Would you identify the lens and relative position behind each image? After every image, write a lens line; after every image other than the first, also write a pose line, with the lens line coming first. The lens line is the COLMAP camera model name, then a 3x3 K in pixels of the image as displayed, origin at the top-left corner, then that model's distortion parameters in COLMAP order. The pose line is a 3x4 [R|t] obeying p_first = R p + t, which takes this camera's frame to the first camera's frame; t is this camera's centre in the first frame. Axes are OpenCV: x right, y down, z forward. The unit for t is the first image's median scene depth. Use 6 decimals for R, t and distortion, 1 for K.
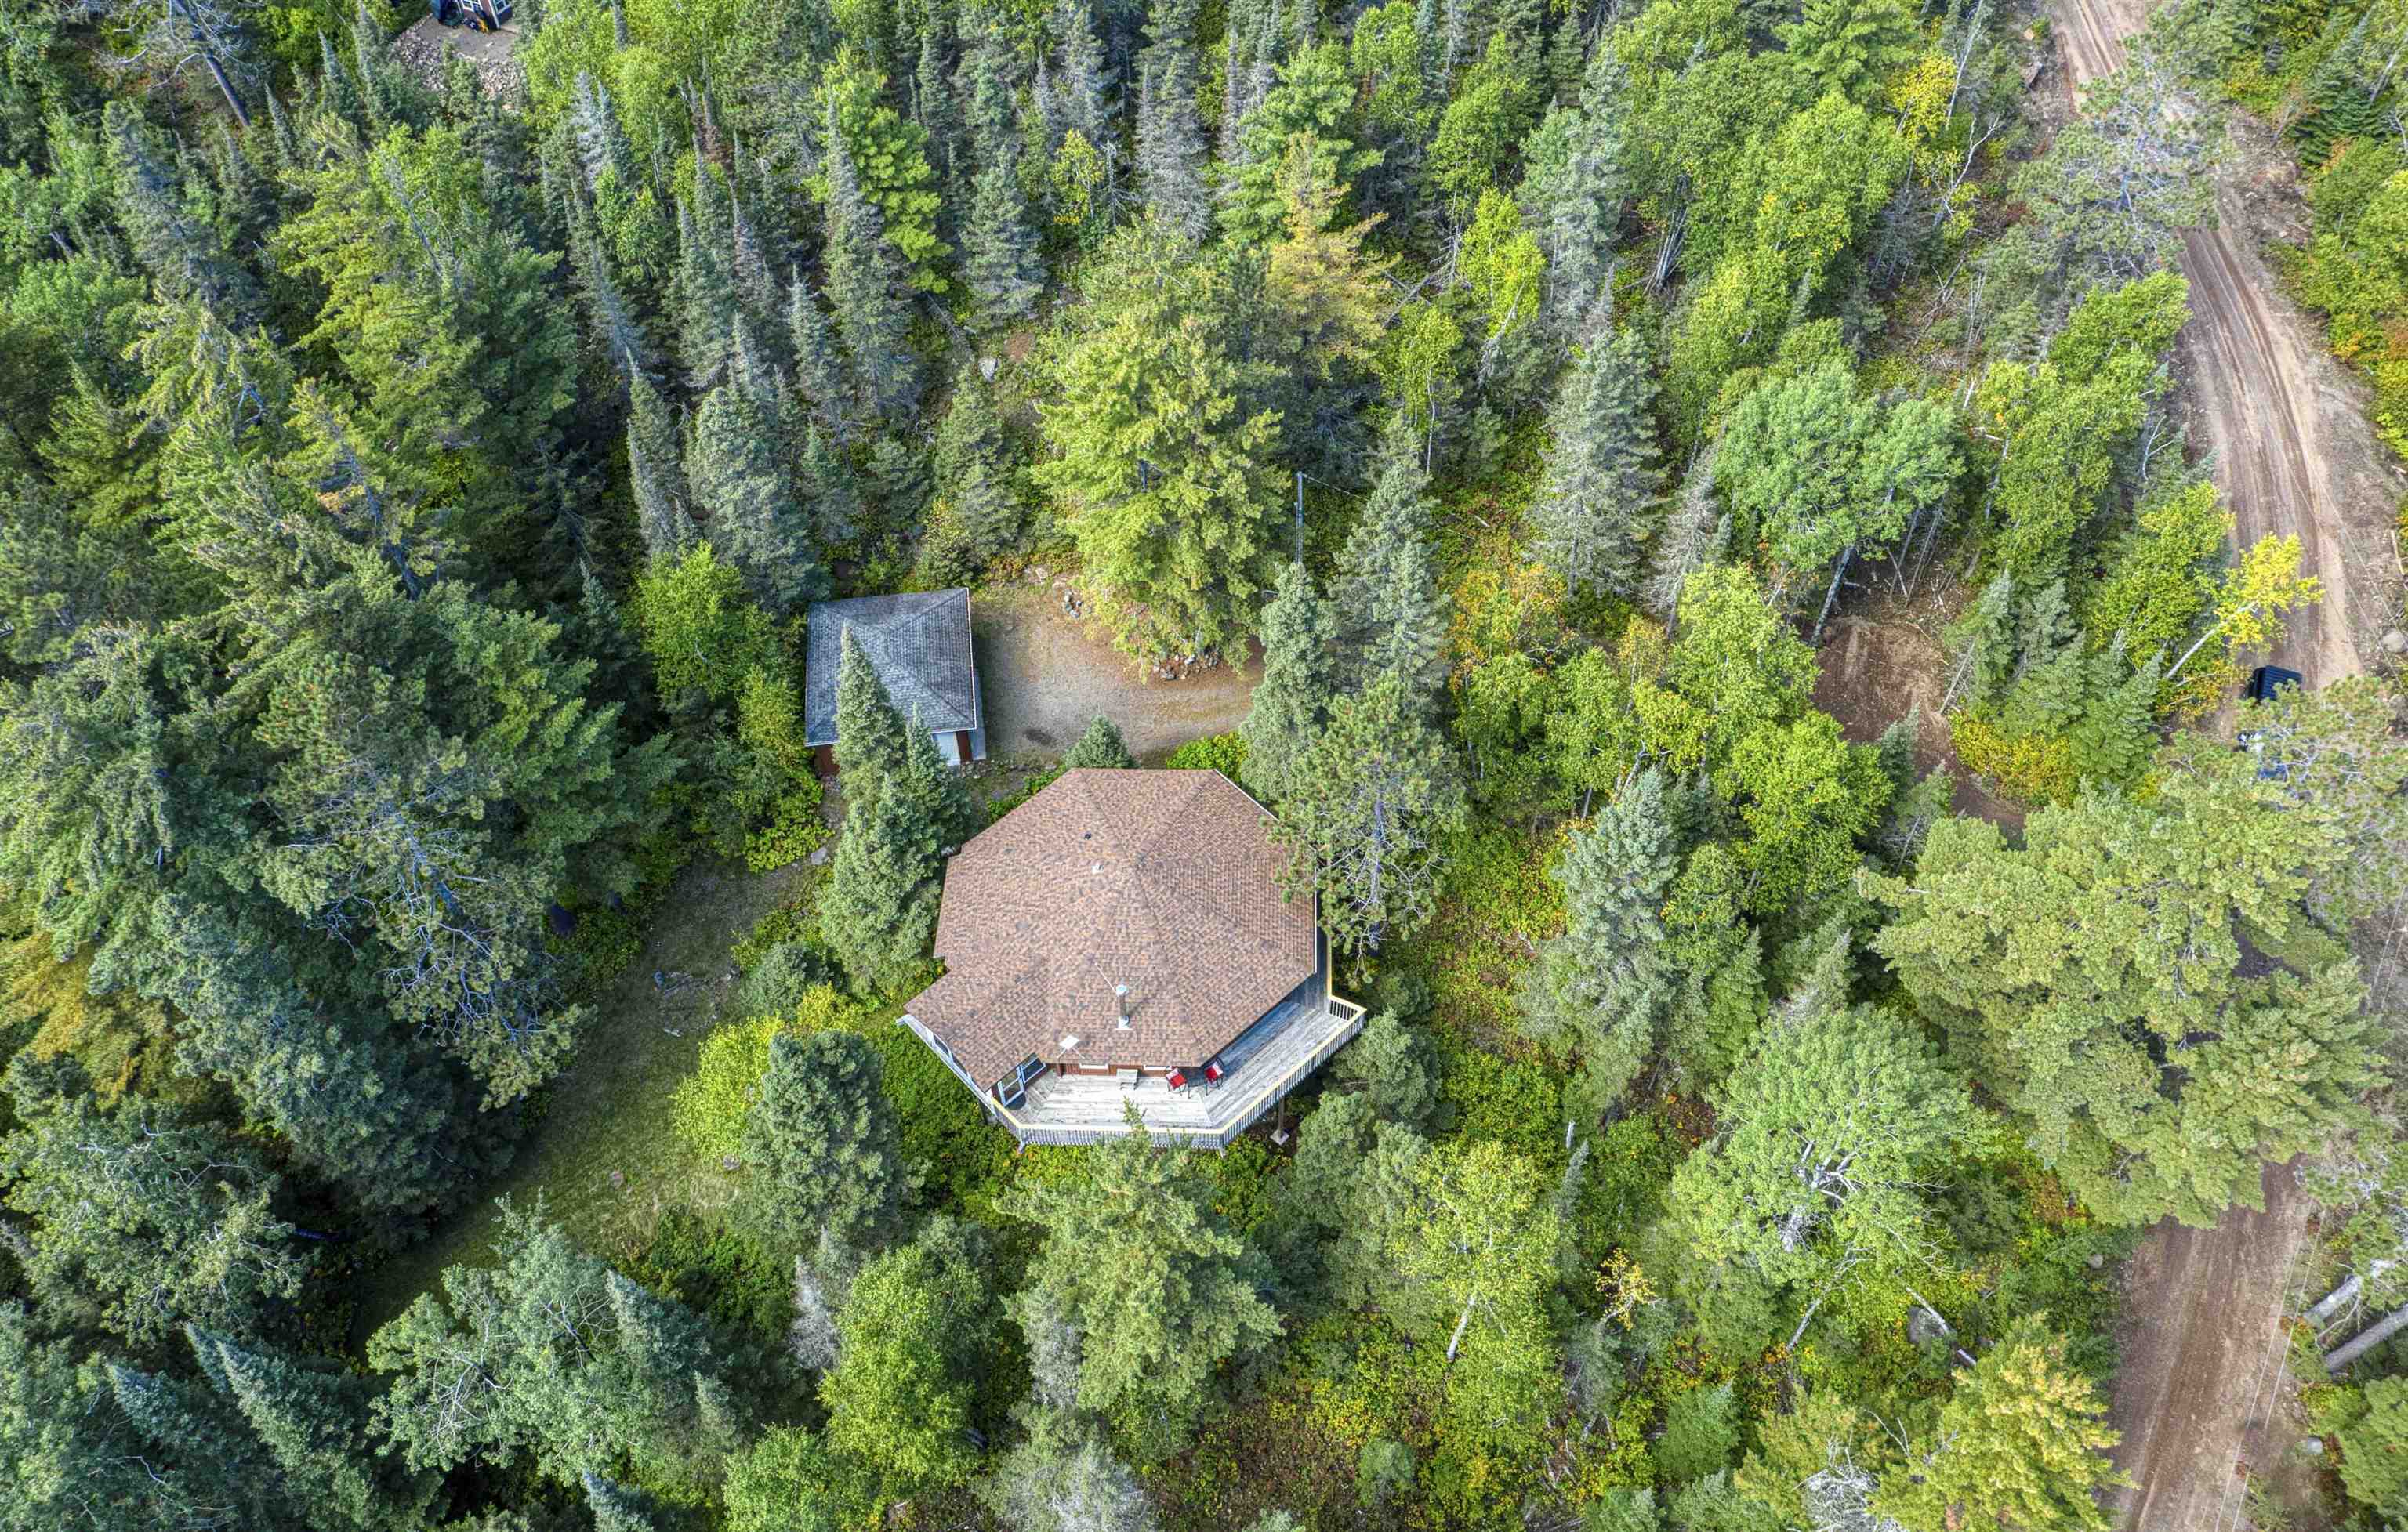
lens RADIAL K [[1820.6, 0, 1211.1], [0, 1820.6, 773.7], [0, 0, 1]] dist [-0.023898, 0.009447]
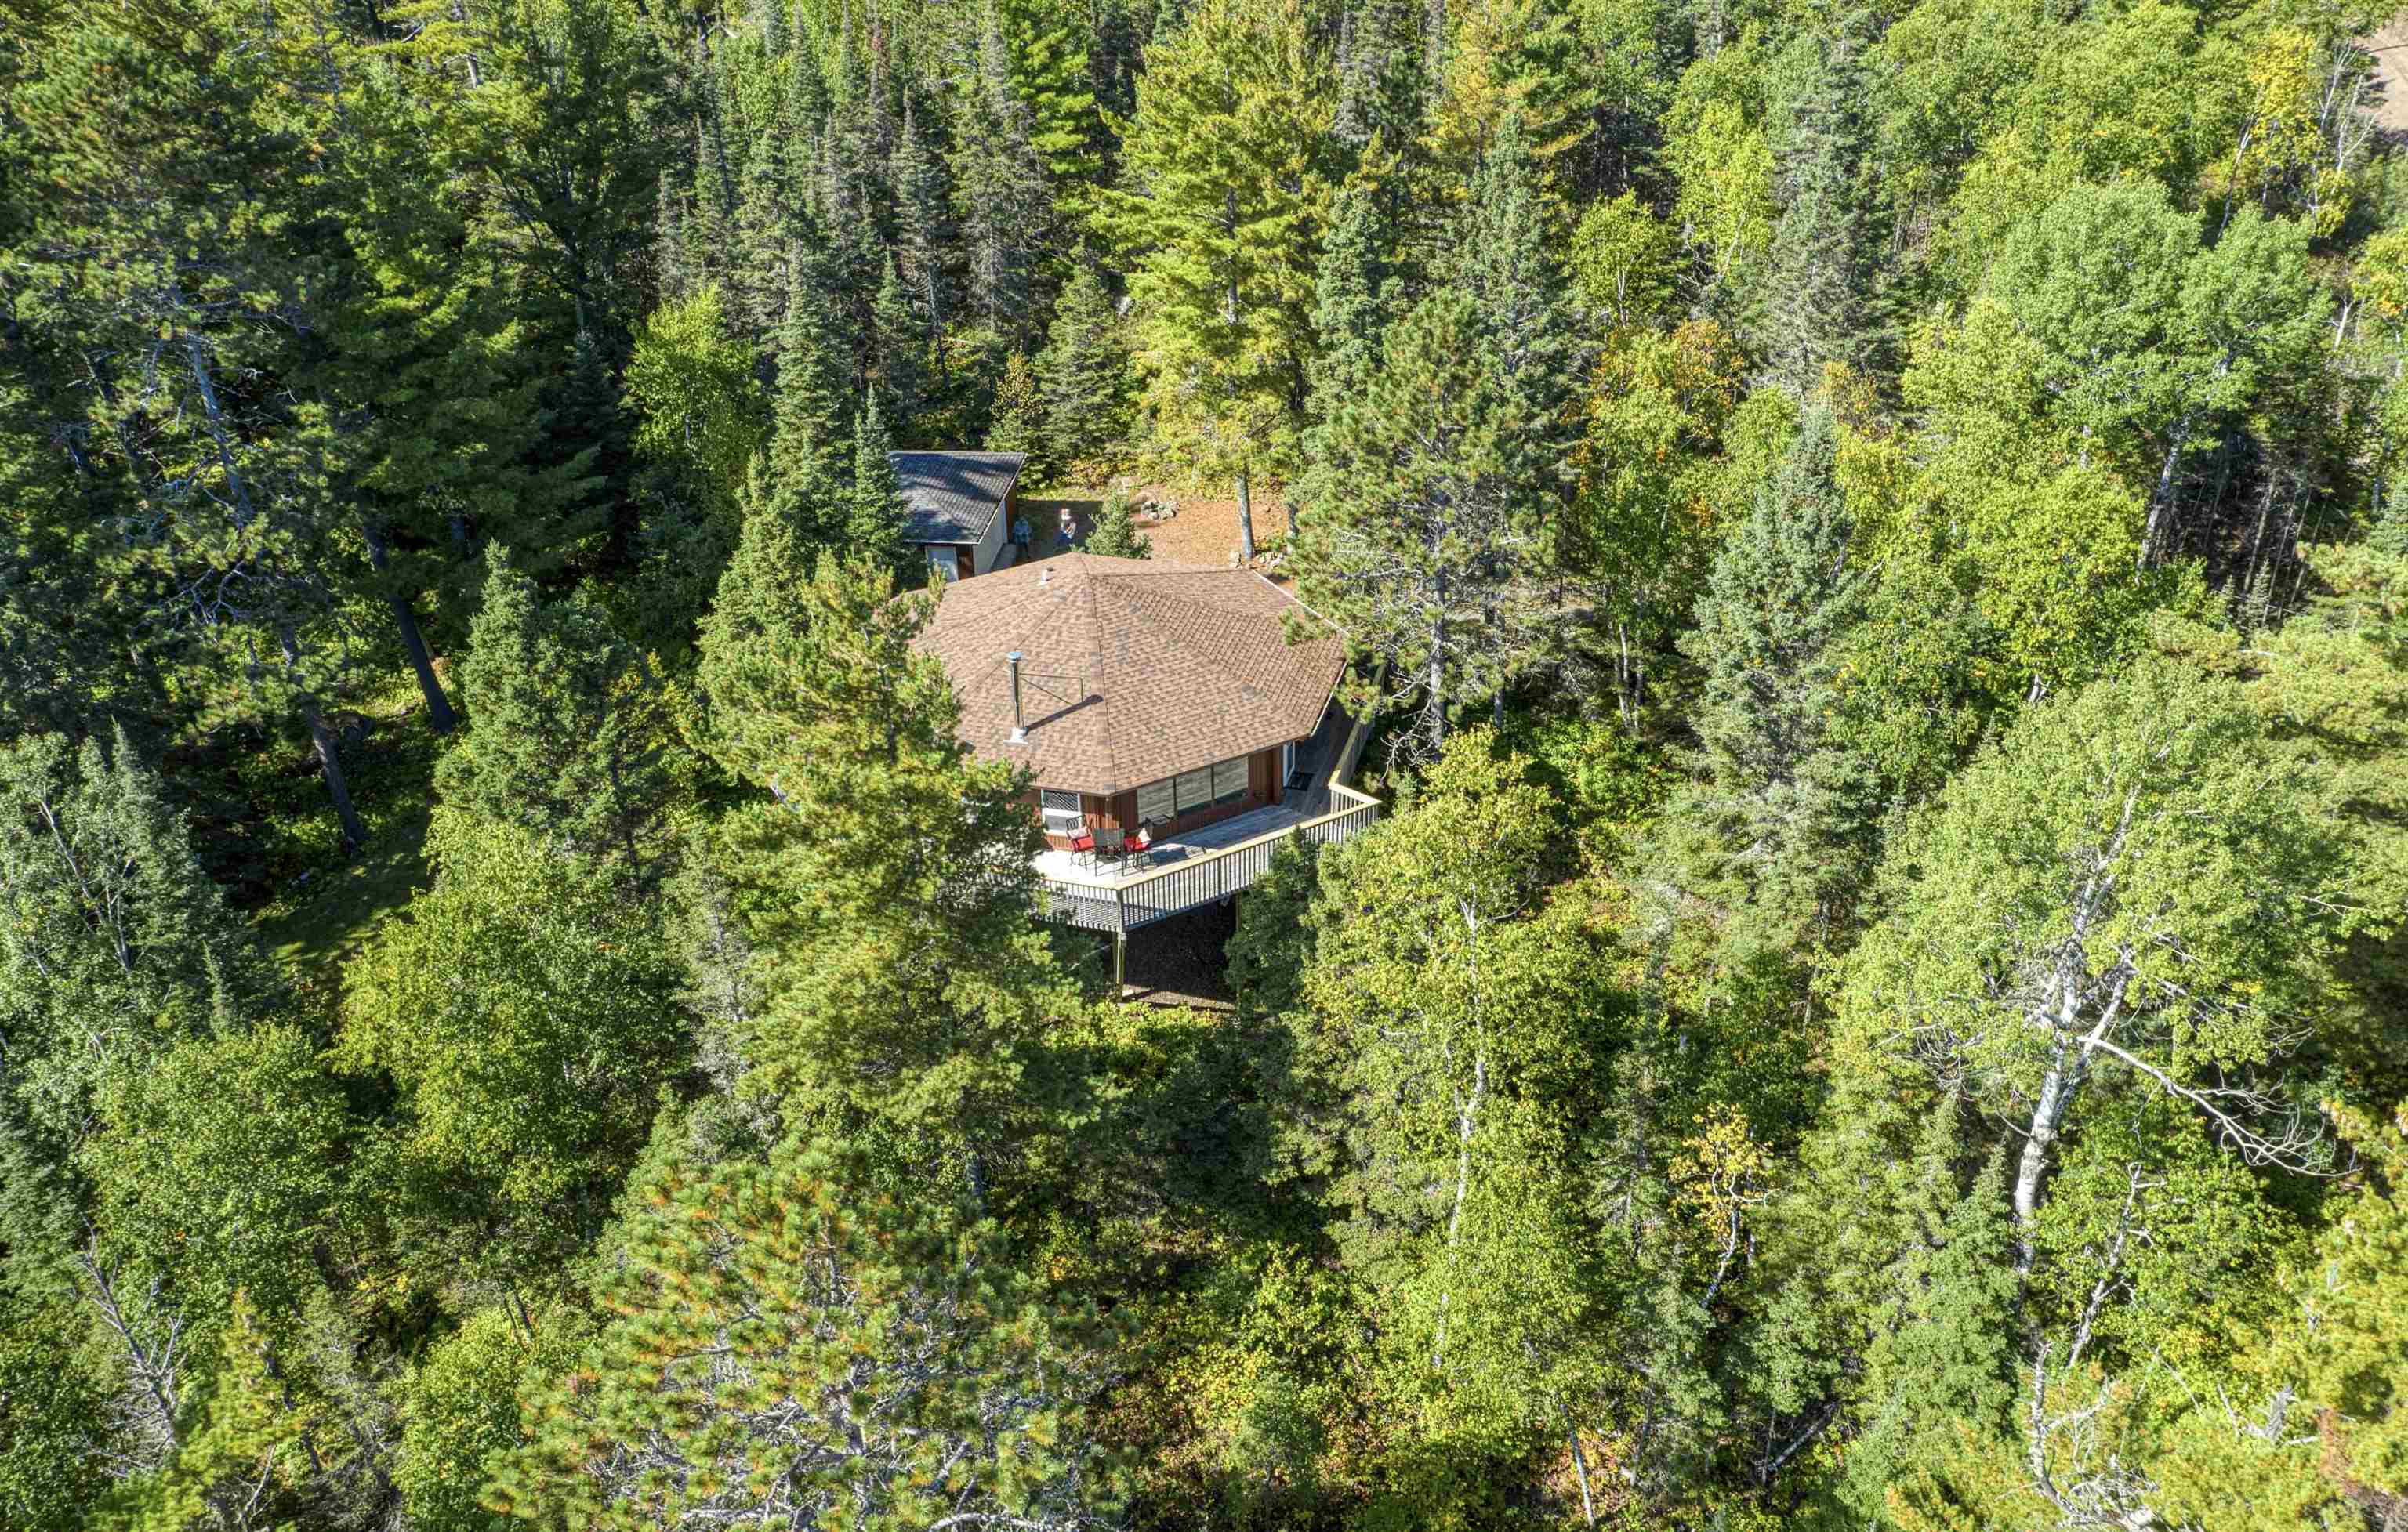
lens RADIAL K [[1820.6, 0, 1209.6], [0, 1820.6, 761.4], [0, 0, 1]] dist [-0.023898, 0.009447]
pose [[0.973893, 0.119249, -0.193162, 0.149687], [-0.179436, 0.925600, -0.333268, 0.347040], [0.139049, 0.359227, 0.922833, 0.359142]]
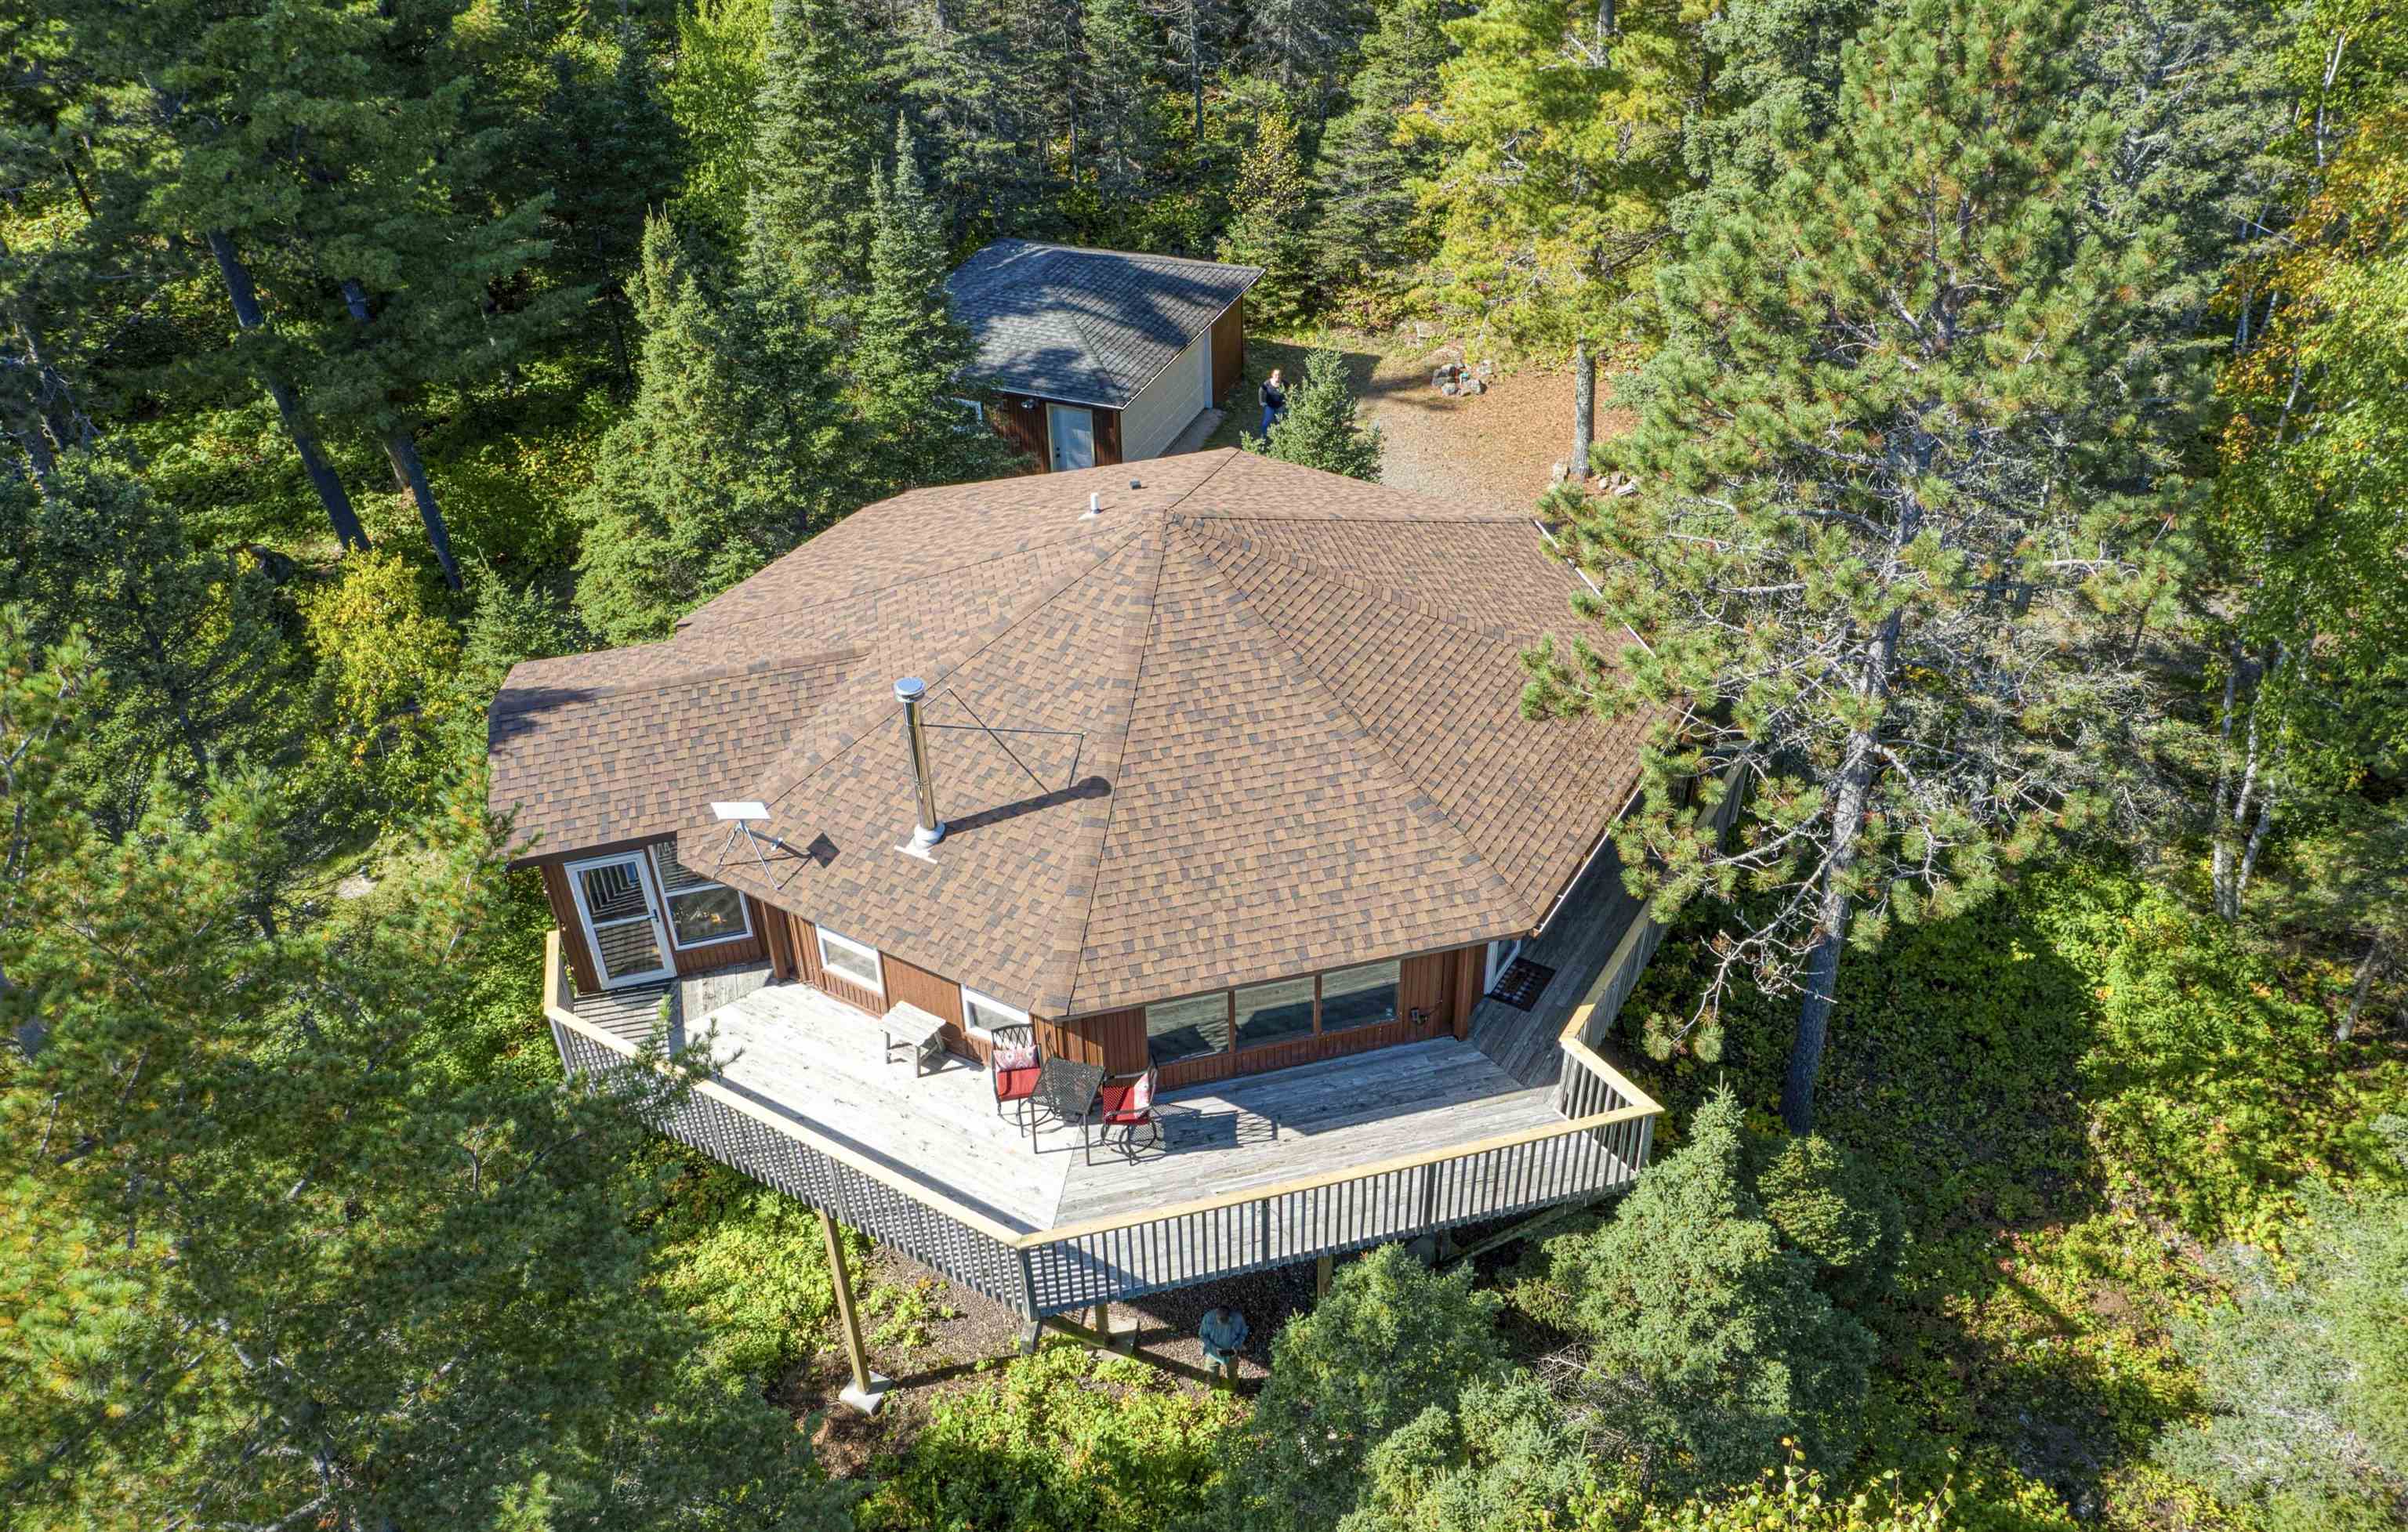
lens RADIAL K [[1820.6, 0, 1198.1], [0, 1820.6, 761.3], [0, 0, 1]] dist [-0.023898, 0.009447]
pose [[0.875513, 0.281163, -0.392968, 0.118354], [-0.374054, 0.909202, -0.182853, 0.158690], [0.305876, 0.307081, 0.901189, 0.675849]]
